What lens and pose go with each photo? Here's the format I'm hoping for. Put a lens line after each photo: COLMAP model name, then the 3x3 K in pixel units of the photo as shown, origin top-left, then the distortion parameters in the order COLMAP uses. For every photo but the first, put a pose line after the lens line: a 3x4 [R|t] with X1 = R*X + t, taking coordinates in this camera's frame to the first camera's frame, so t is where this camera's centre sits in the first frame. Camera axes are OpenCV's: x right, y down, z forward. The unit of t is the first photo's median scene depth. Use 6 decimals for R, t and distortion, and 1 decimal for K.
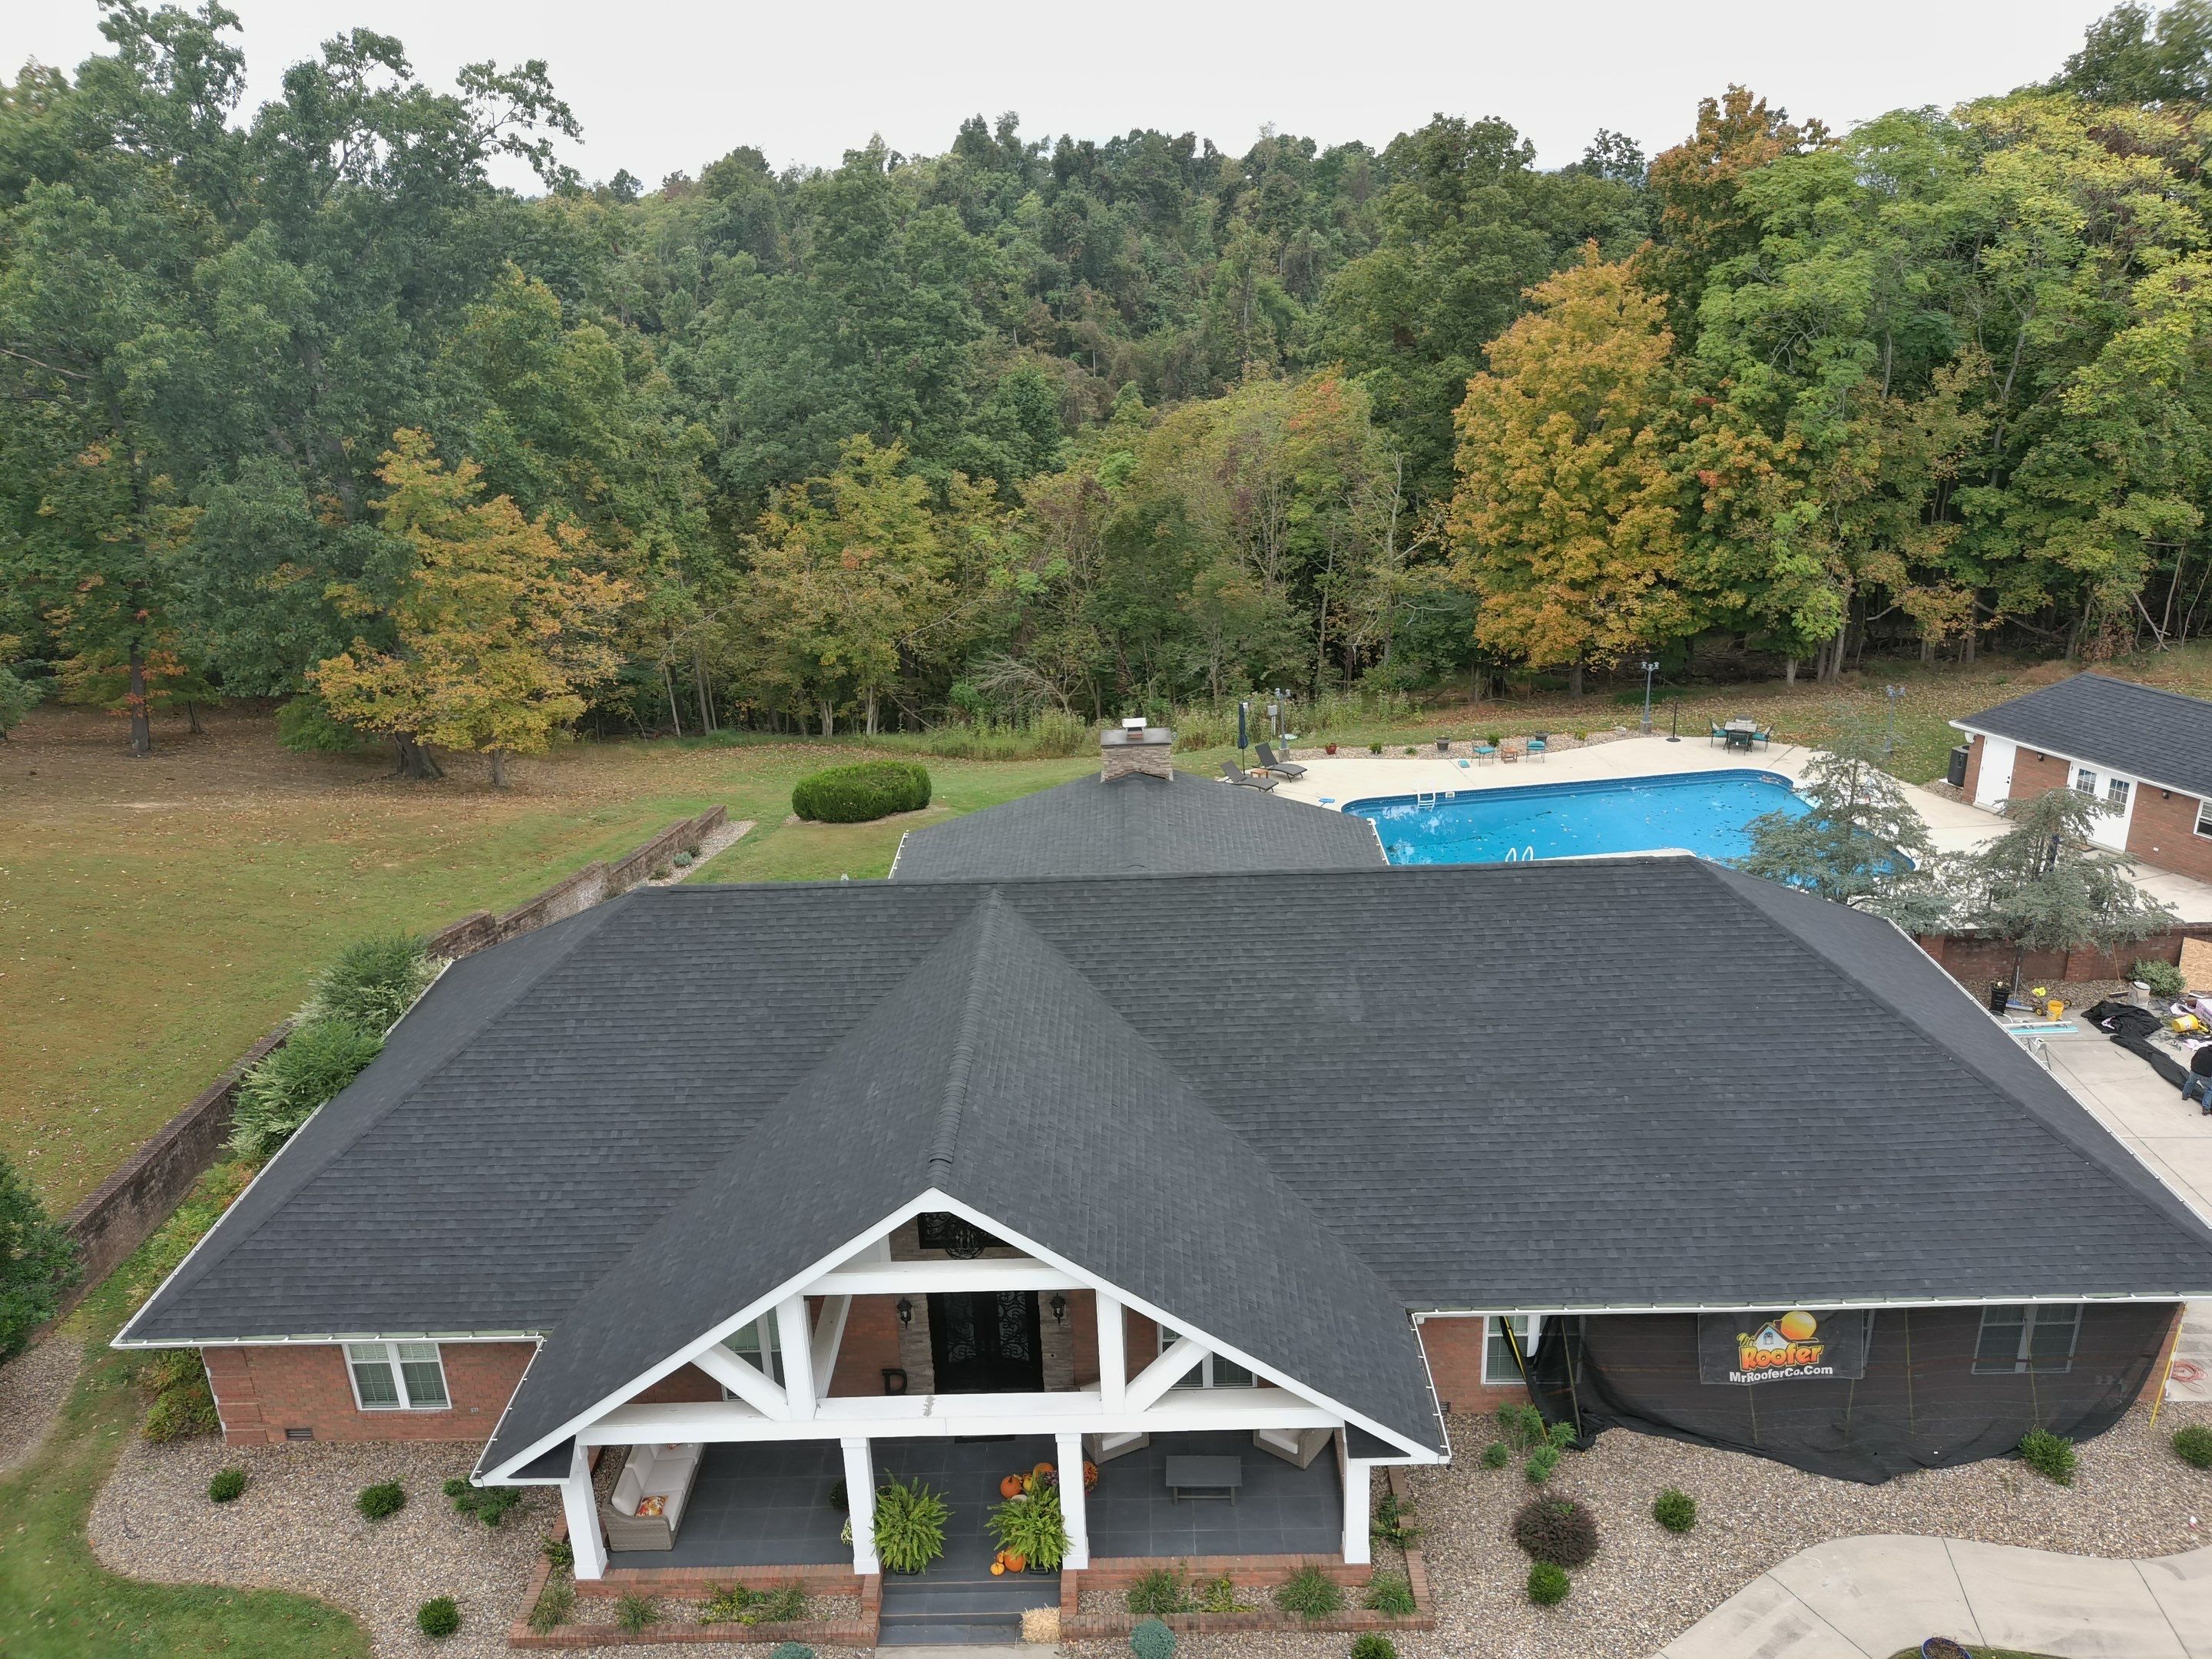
lens RADIAL K [[1652.8, 0, 1159.3], [0, 1652.8, 831.3], [0, 0, 1]] dist [0.001366, -0.025817]
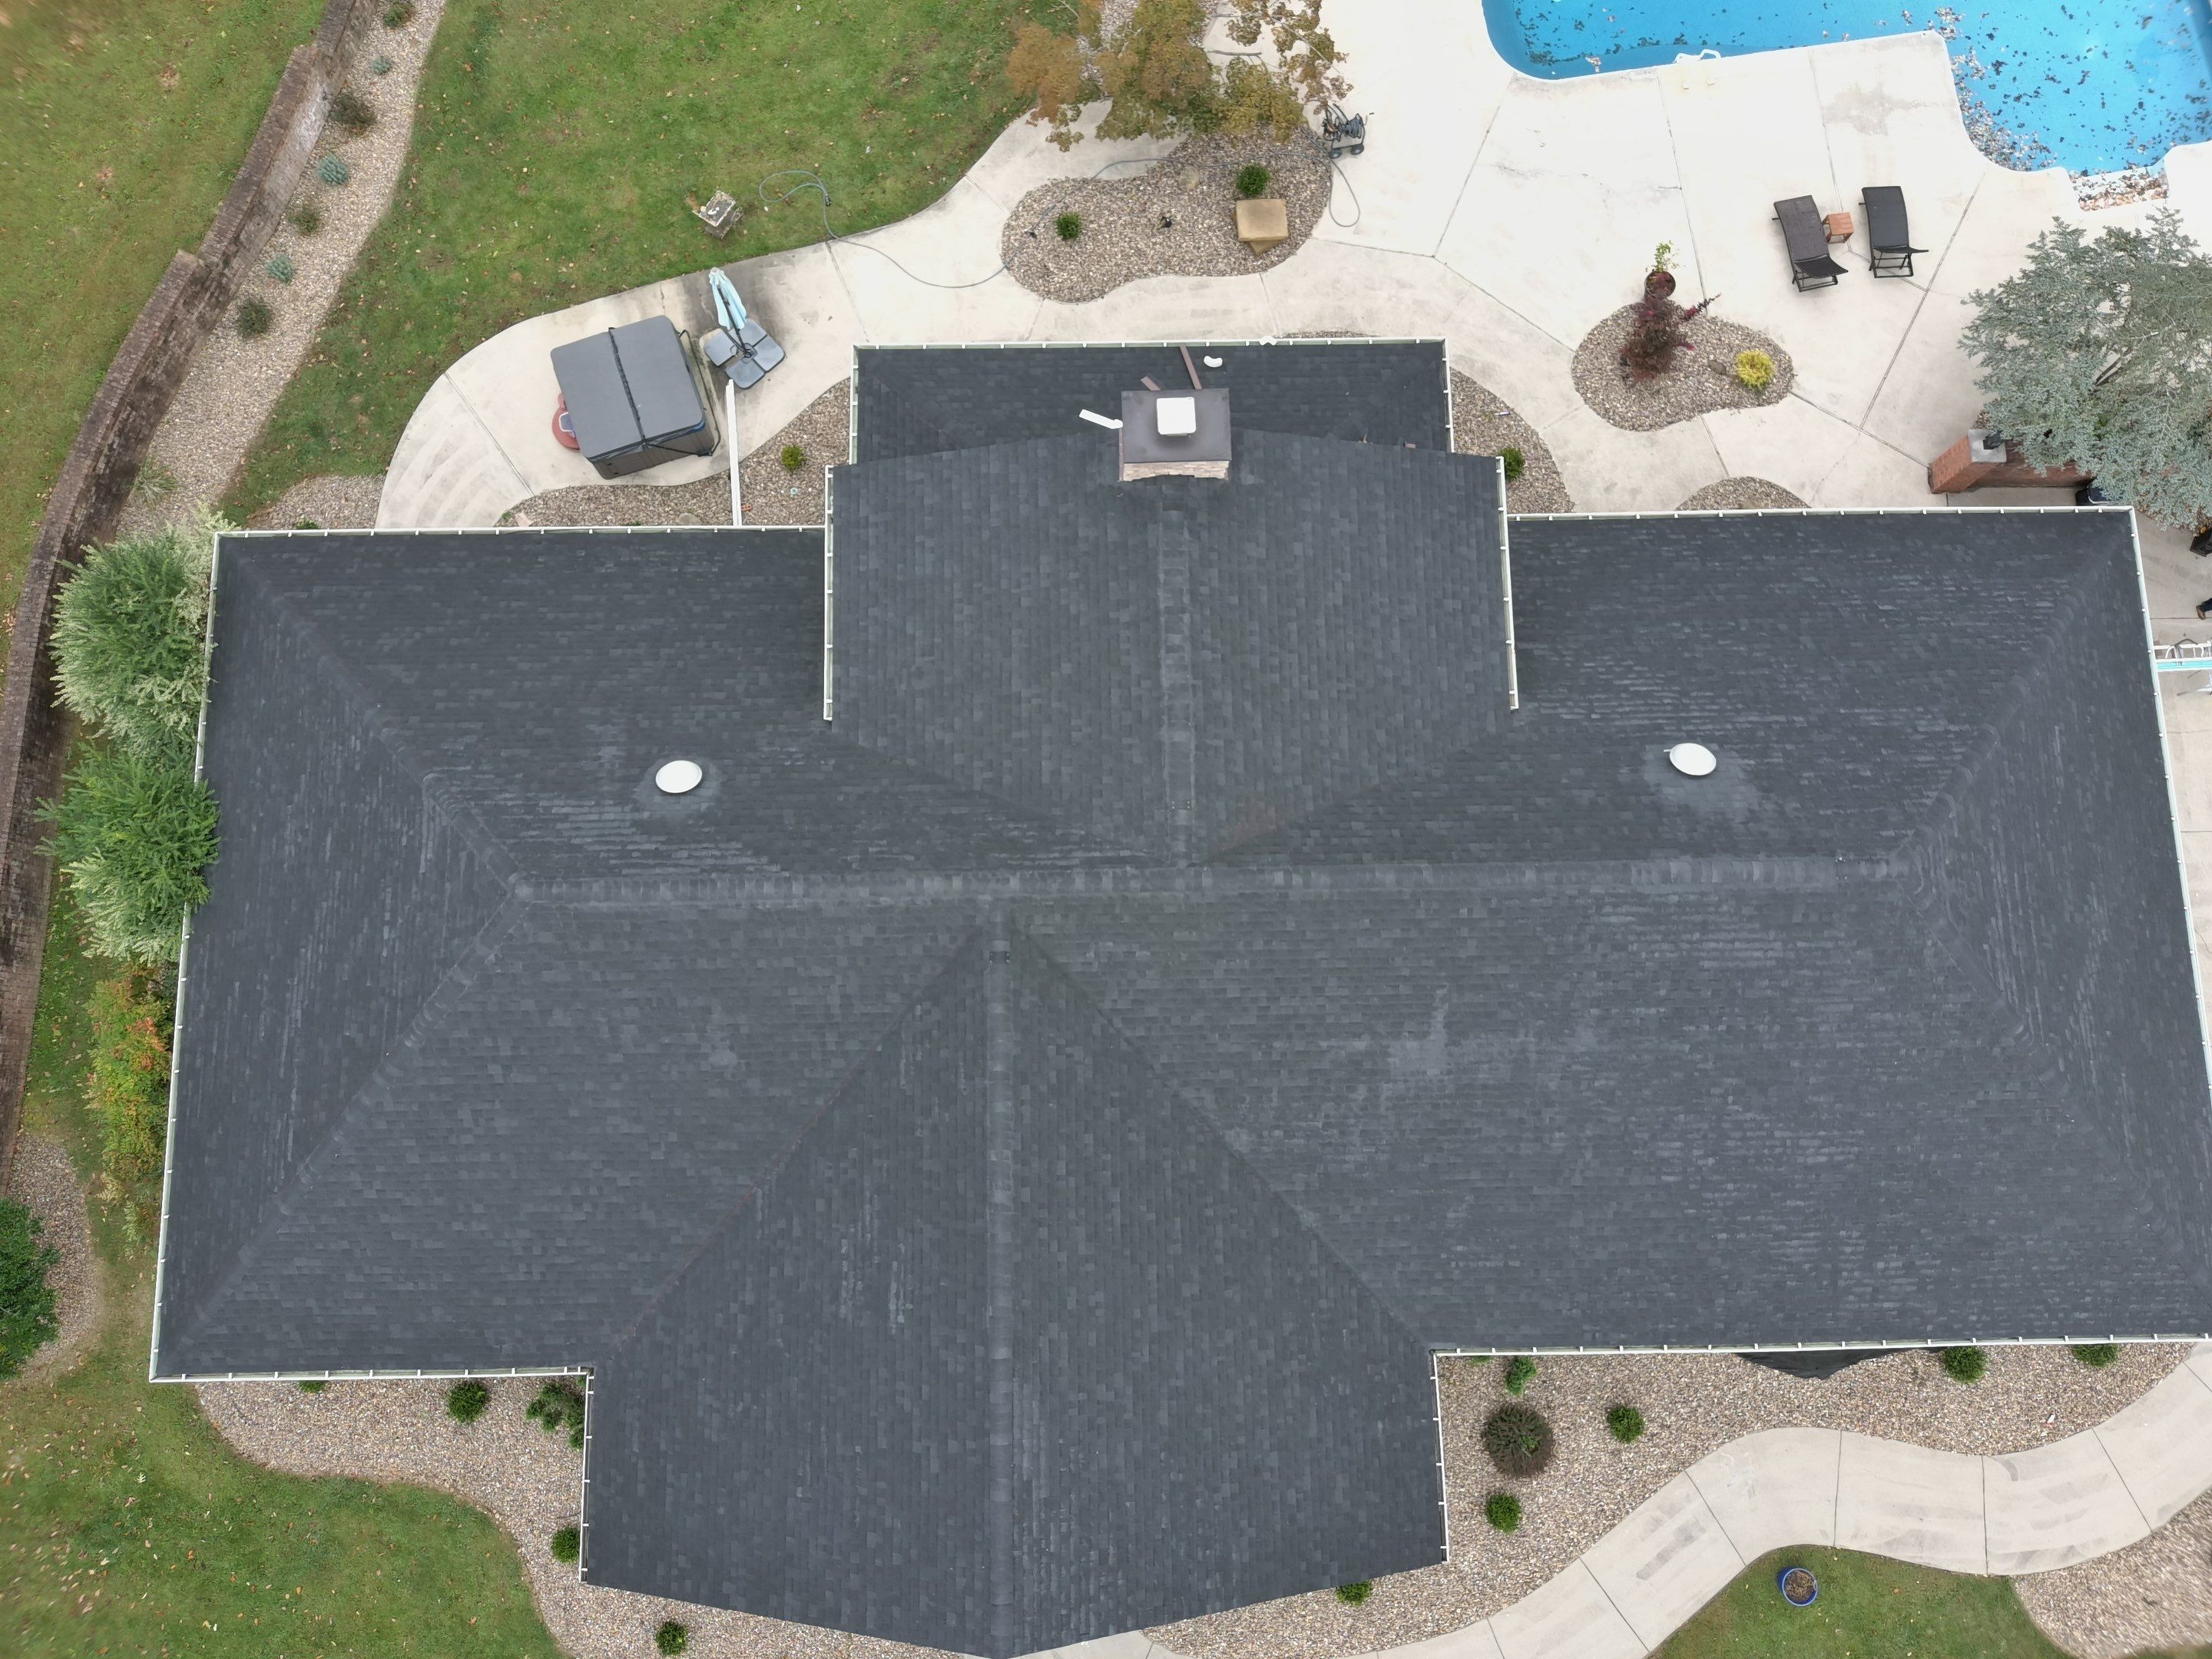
lens RADIAL K [[1649.8, 0, 1108.6], [0, 1649.8, 791.0], [0, 0, 1]] dist [0.072583, -0.152685]
pose [[0.998506, 0.000065, 0.054634, -0.108960], [-0.046774, 0.517791, 0.854228, -0.777070], [-0.028234, -0.855507, 0.517021, 0.774732]]
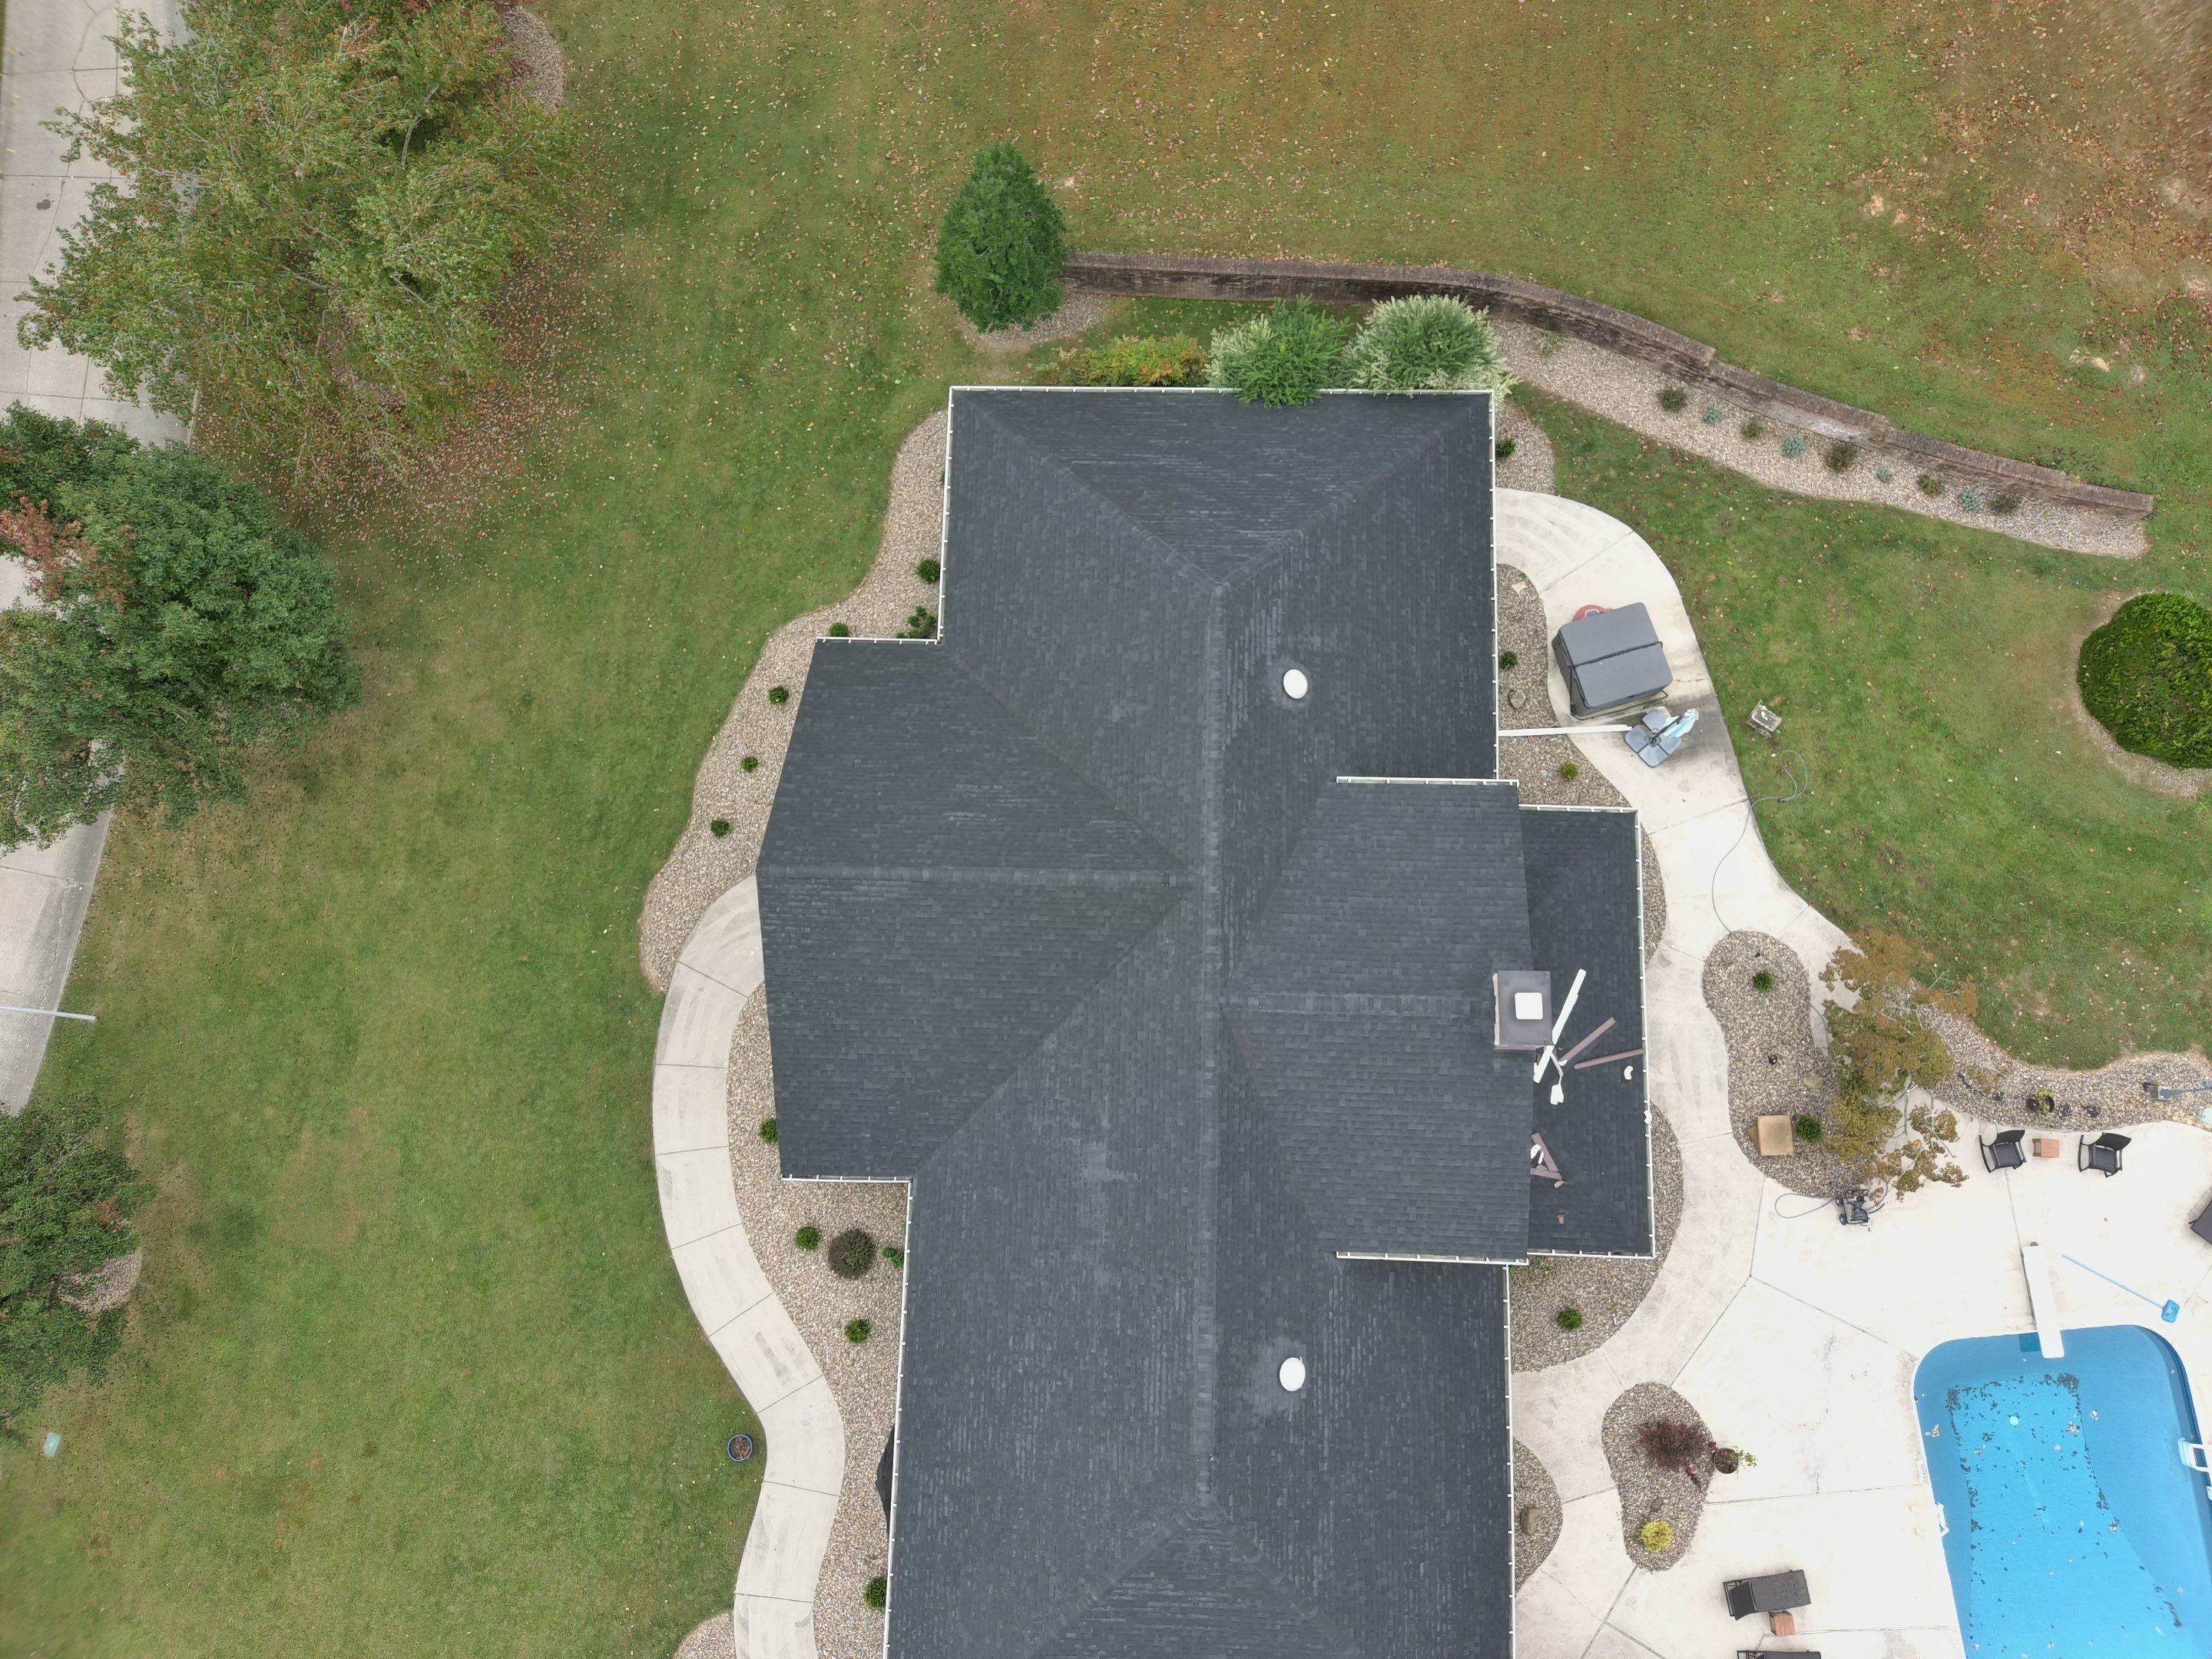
lens RADIAL K [[1652.8, 0, 1159.3], [0, 1652.8, 831.3], [0, 0, 1]] dist [0.001366, -0.025817]
pose [[-0.032354, 0.988362, -0.148638, 0.051536], [-0.324613, 0.130262, 0.936834, -1.286227], [0.945294, 0.078560, 0.316620, 0.709602]]
